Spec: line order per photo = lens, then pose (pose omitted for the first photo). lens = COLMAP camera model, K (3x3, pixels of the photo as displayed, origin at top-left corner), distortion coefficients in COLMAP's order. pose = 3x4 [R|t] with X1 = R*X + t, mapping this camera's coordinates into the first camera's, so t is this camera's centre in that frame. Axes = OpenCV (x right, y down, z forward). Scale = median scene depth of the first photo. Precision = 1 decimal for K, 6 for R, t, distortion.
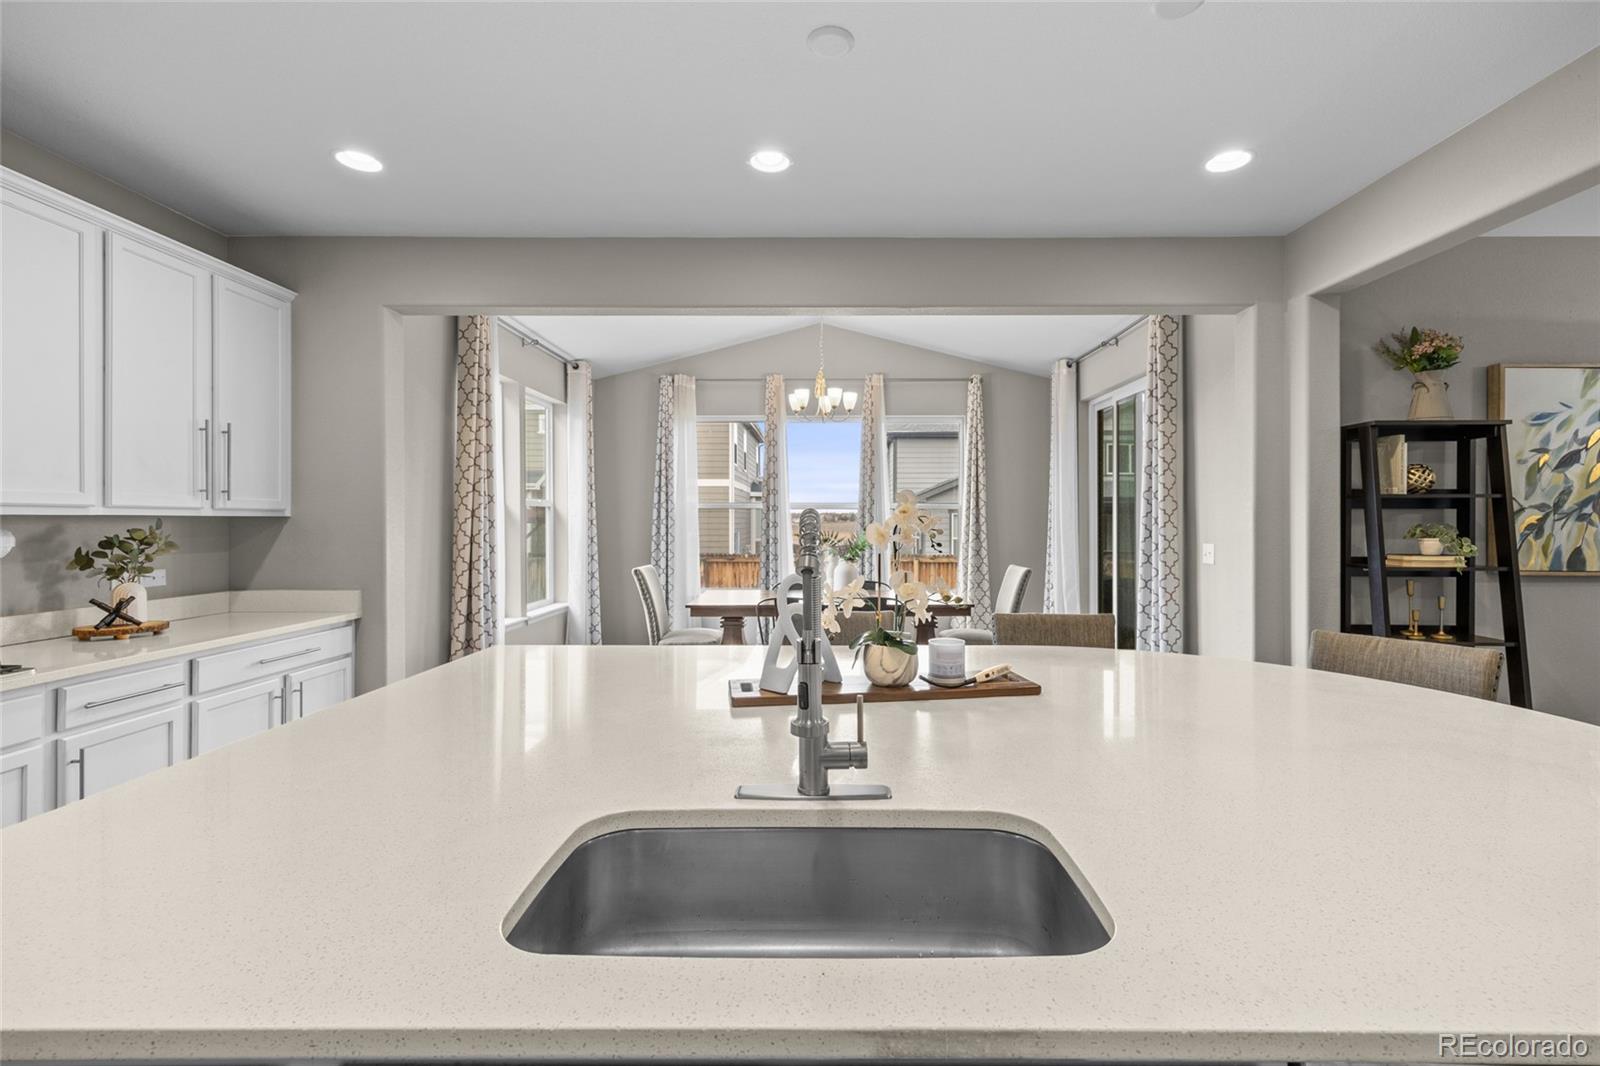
lens RADIAL K [[718.3, 0, 820.7], [0, 718.3, 520.2], [0, 0, 1]] dist [0.001575, -0.000004]
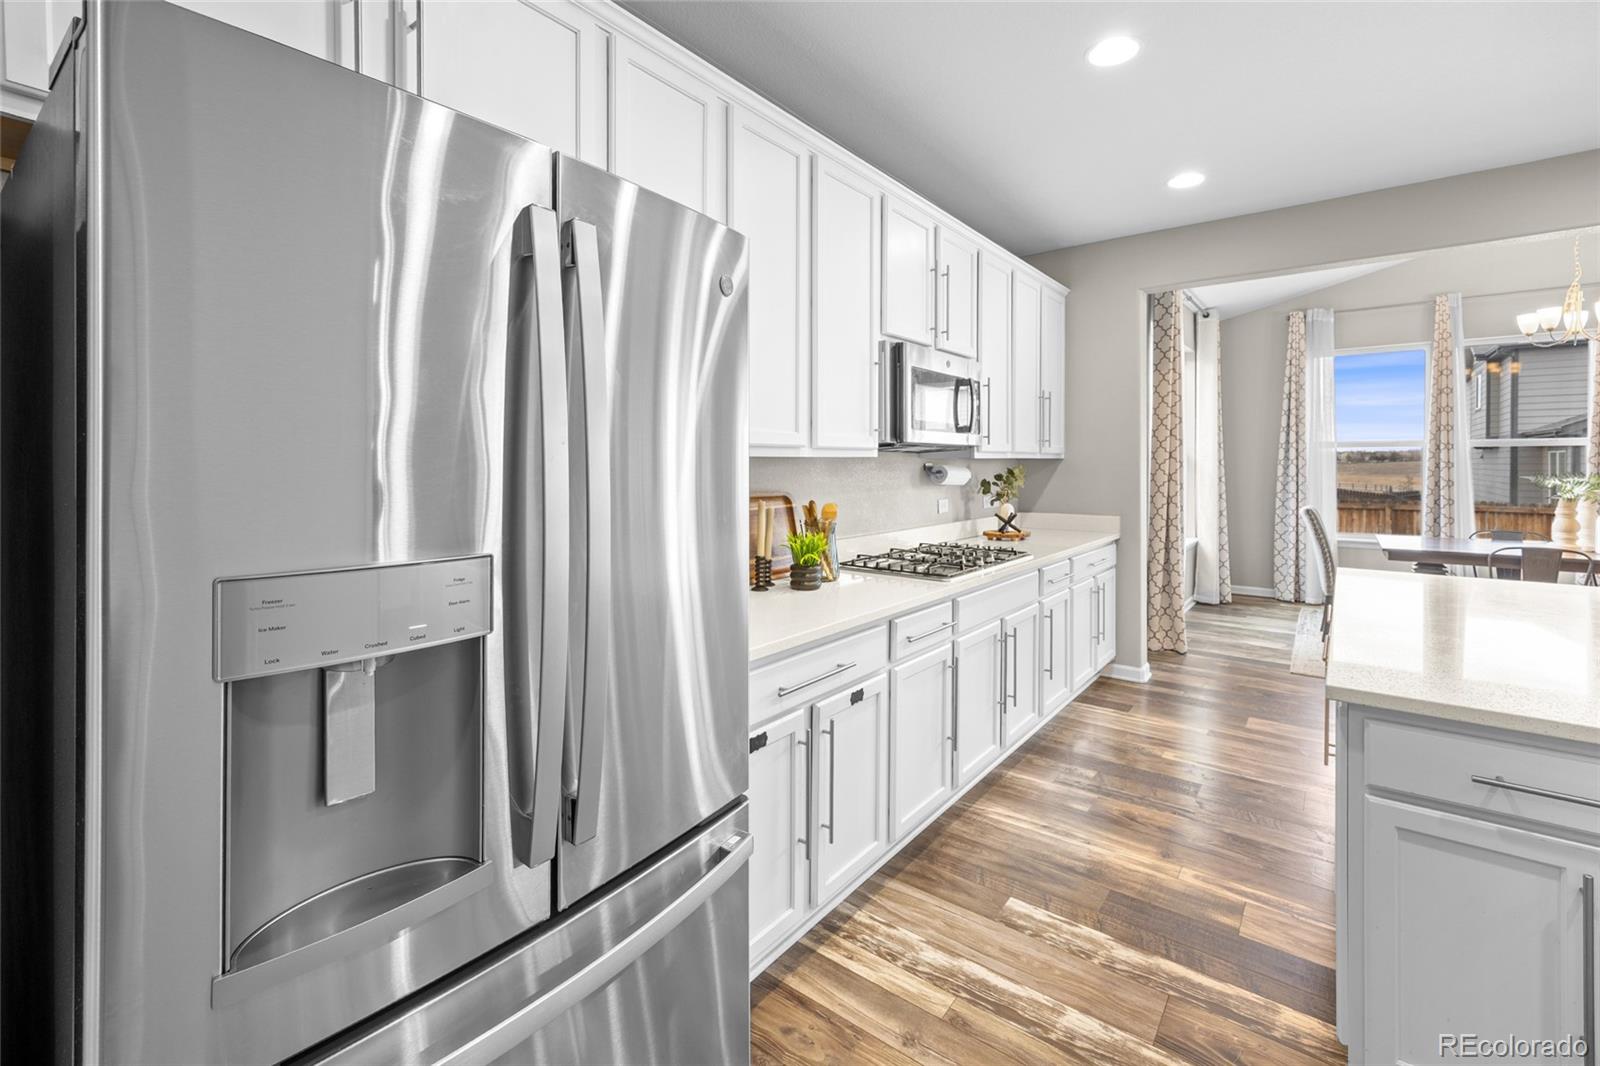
lens RADIAL K [[691.1, 0, 806.0], [0, 691.1, 467.5], [0, 0, 1]] dist [0.002394, 0.000510]
pose [[0.785929, 0.002746, -0.618311, -0.318230], [0.003387, 0.999956, 0.008746, -0.001230], [0.618308, -0.008968, 0.785885, -0.309995]]
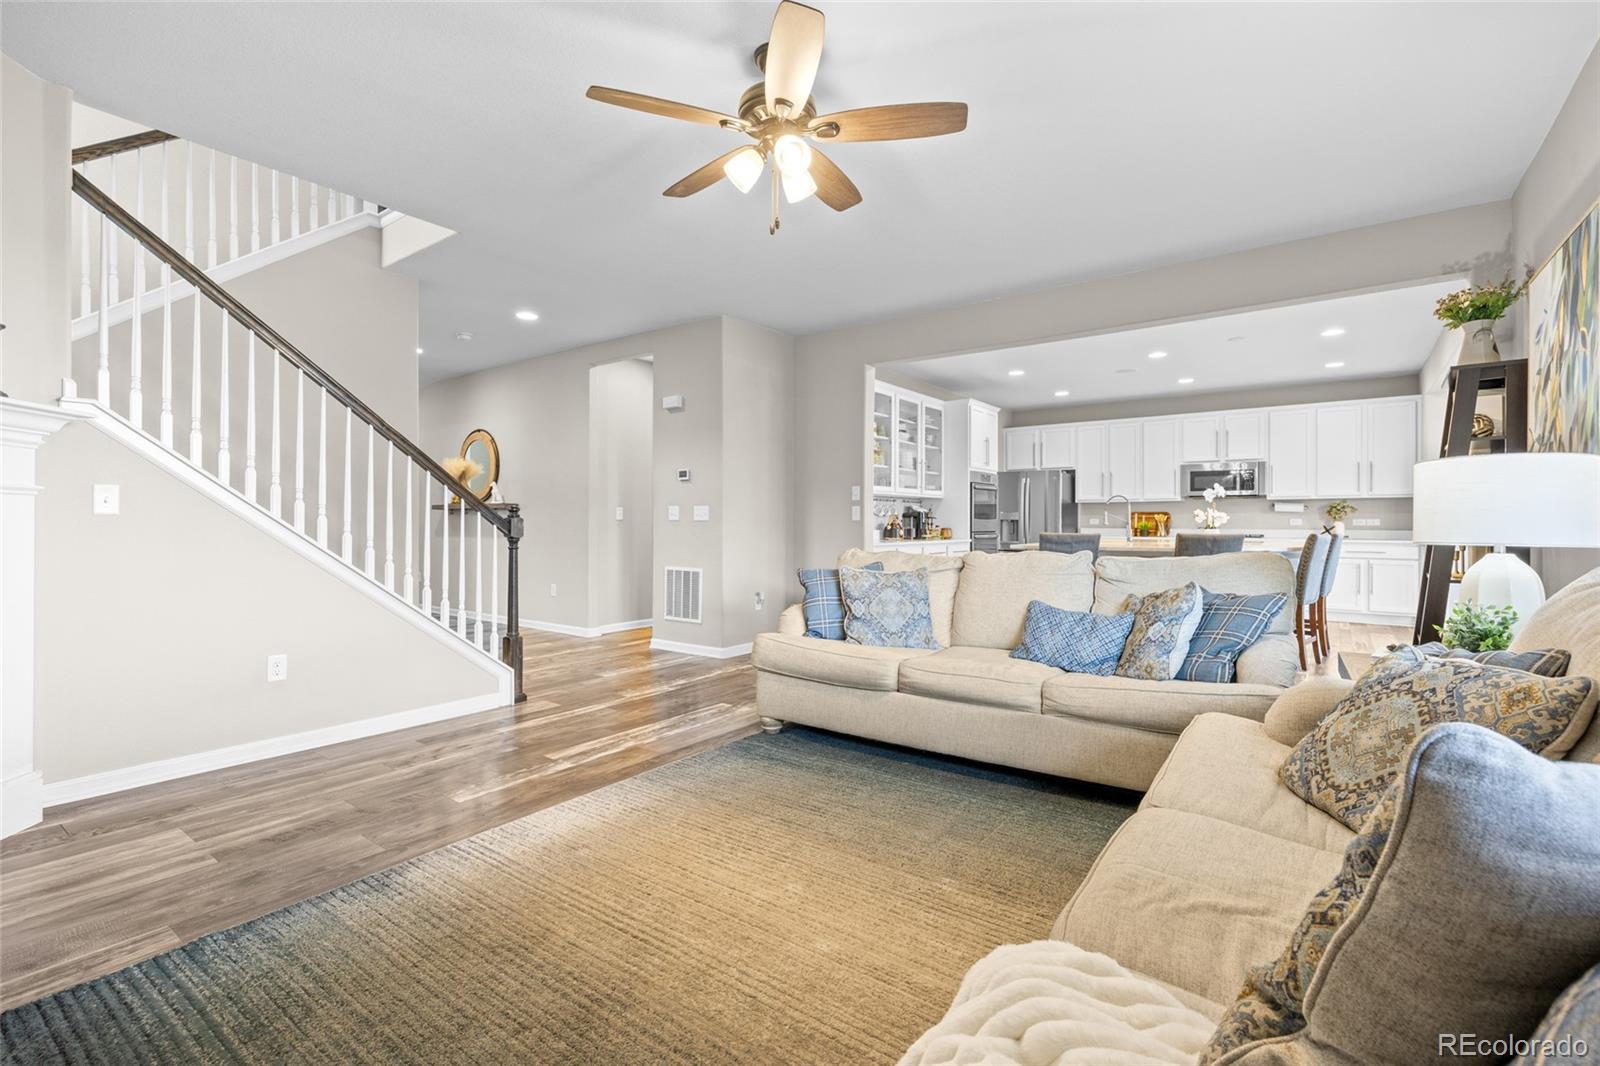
lens RADIAL K [[718.3, 0, 804.9], [0, 718.3, 526.2], [0, 0, 1]] dist [0.001575, -0.000004]
pose [[-0.592094, 0.000863, -0.805869, 2.158553], [0.000500, 1.000000, 0.000704, 0.083580], [0.805869, 0.000014, -0.592094, 0.795703]]
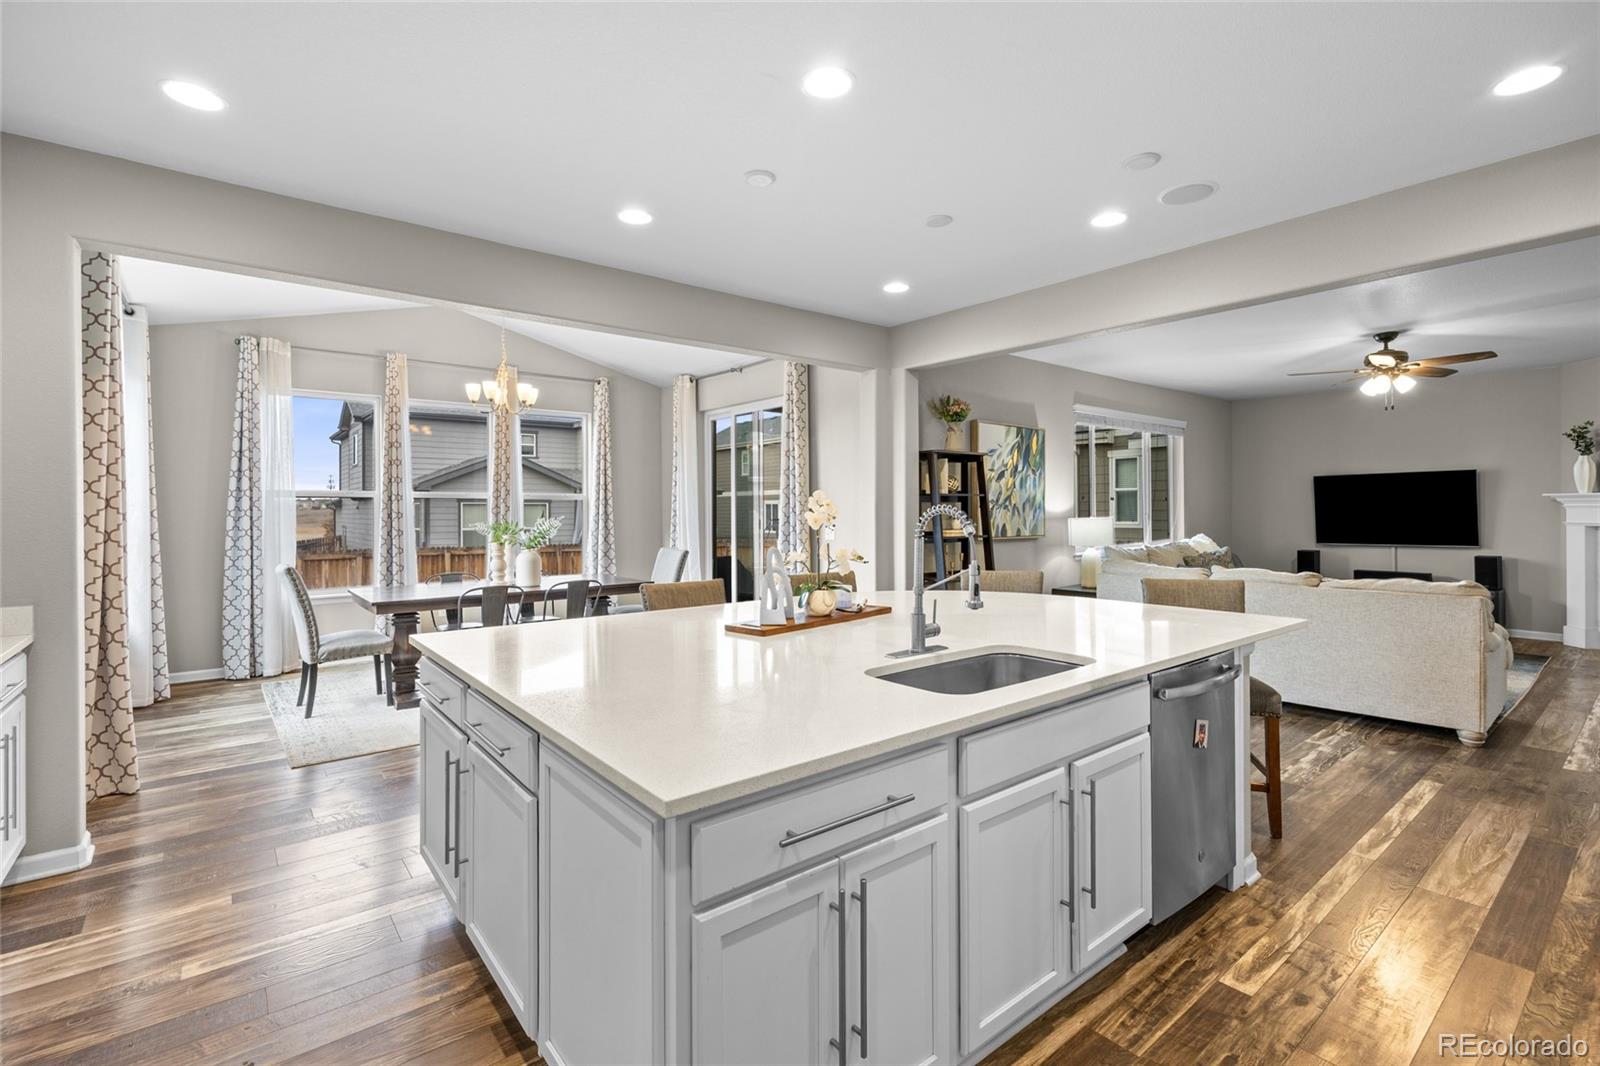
lens RADIAL K [[718.3, 0, 803.7], [0, 718.3, 512.1], [0, 0, 1]] dist [0.001575, -0.000004]
pose [[0.779926, -0.005309, 0.625849, -0.478107], [0.002942, 0.999984, 0.004815, -0.001714], [-0.625865, -0.001914, 0.779929, -0.103262]]
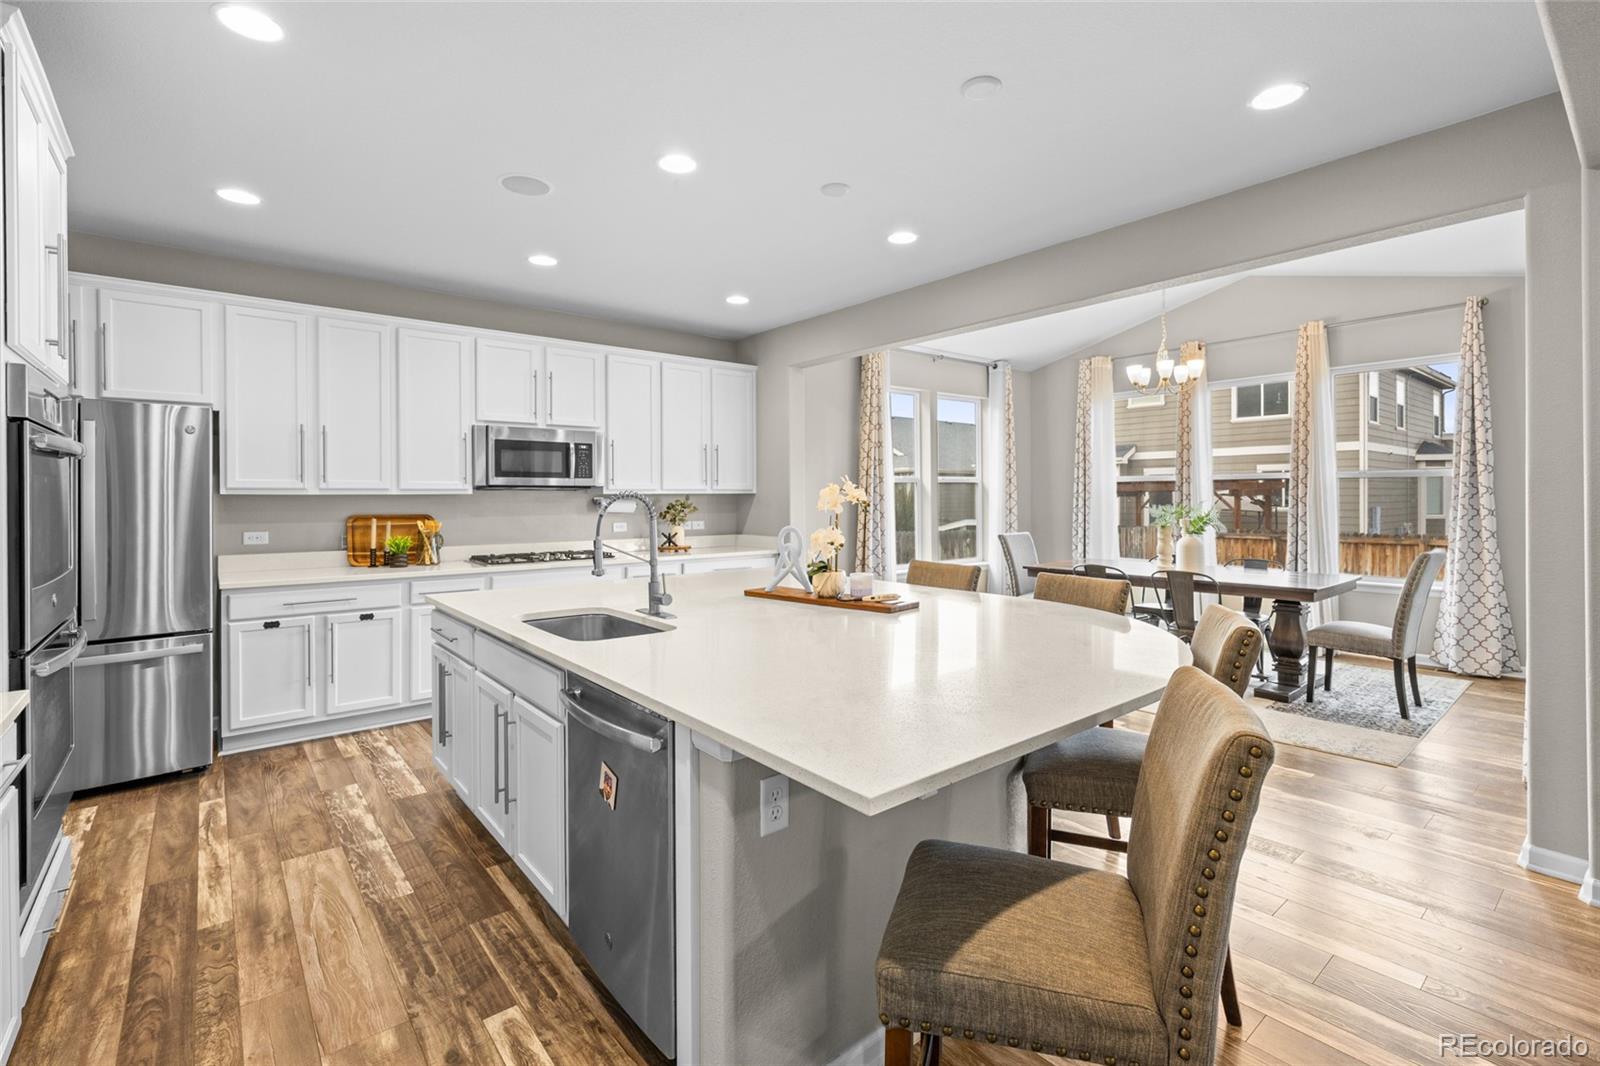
lens RADIAL K [[718.3, 0, 808.2], [0, 718.3, 497.8], [0, 0, 1]] dist [0.001575, -0.000004]
pose [[0.641770, -0.001971, -0.766895, 0.708221], [0.006970, 0.999970, 0.003263, 0.000757], [0.766866, -0.007439, 0.641764, -0.035528]]
